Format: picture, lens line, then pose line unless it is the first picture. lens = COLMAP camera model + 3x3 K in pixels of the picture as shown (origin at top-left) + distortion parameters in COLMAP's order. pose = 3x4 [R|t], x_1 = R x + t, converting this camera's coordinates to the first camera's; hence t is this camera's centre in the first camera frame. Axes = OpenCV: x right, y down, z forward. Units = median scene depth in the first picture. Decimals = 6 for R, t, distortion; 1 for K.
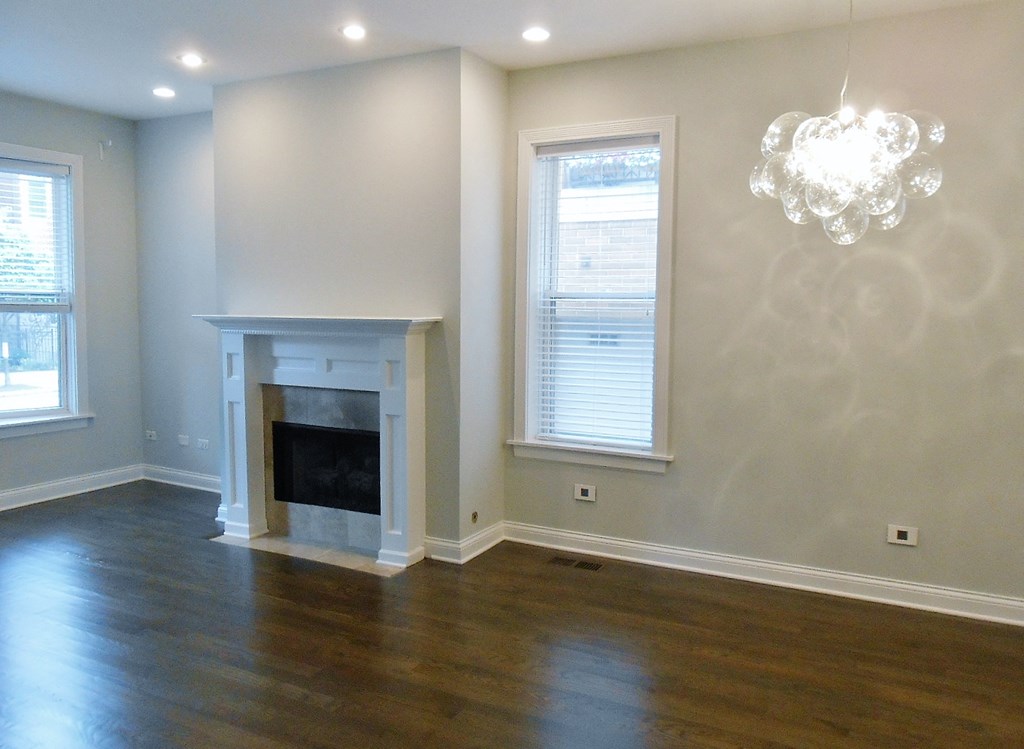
lens RADIAL K [[789.6, 0, 512.0], [0, 789.6, 374.5], [0, 0, 1]] dist [-0.069640, 0.003675]
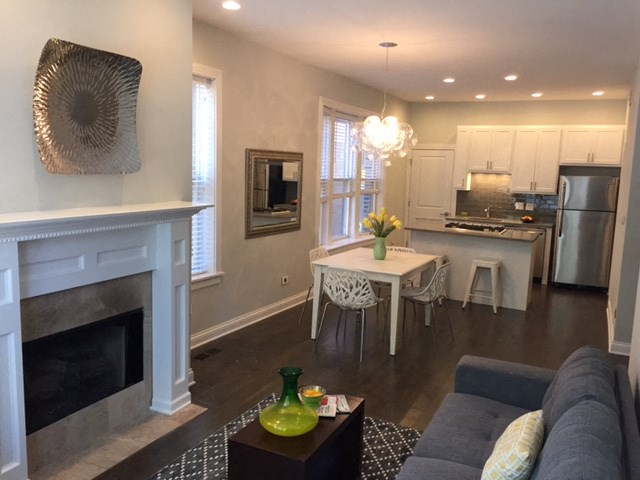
lens RADIAL K [[545.6, 0, 328.1], [0, 545.6, 236.7], [0, 0, 1]] dist [0.082333, -0.149794]
pose [[-0.023433, -0.139444, 0.989953, -0.900933], [0.056056, 0.988483, 0.140564, -0.117406], [-0.998153, 0.058787, -0.015346, 0.721312]]
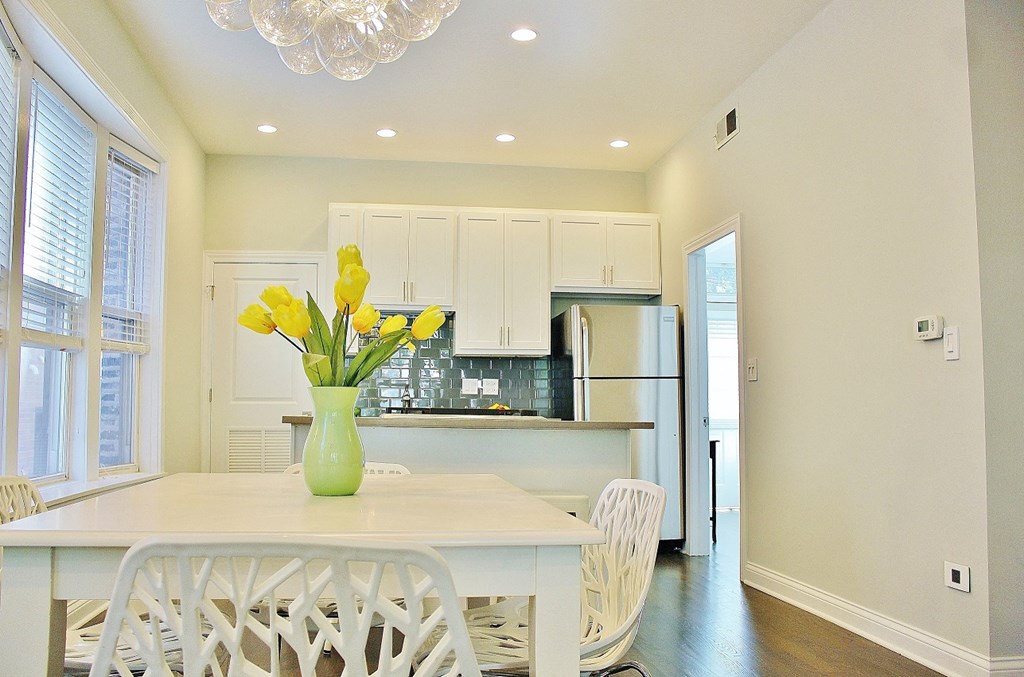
lens RADIAL K [[853.0, 0, 510.6], [0, 853.0, 352.4], [0, 0, 1]] dist [-0.113305, 0.003934]
pose [[-0.584127, 0.044783, 0.810426, -0.102476], [0.071454, 0.997437, -0.003616, 0.045356], [-0.808511, 0.055796, -0.585830, 0.750382]]
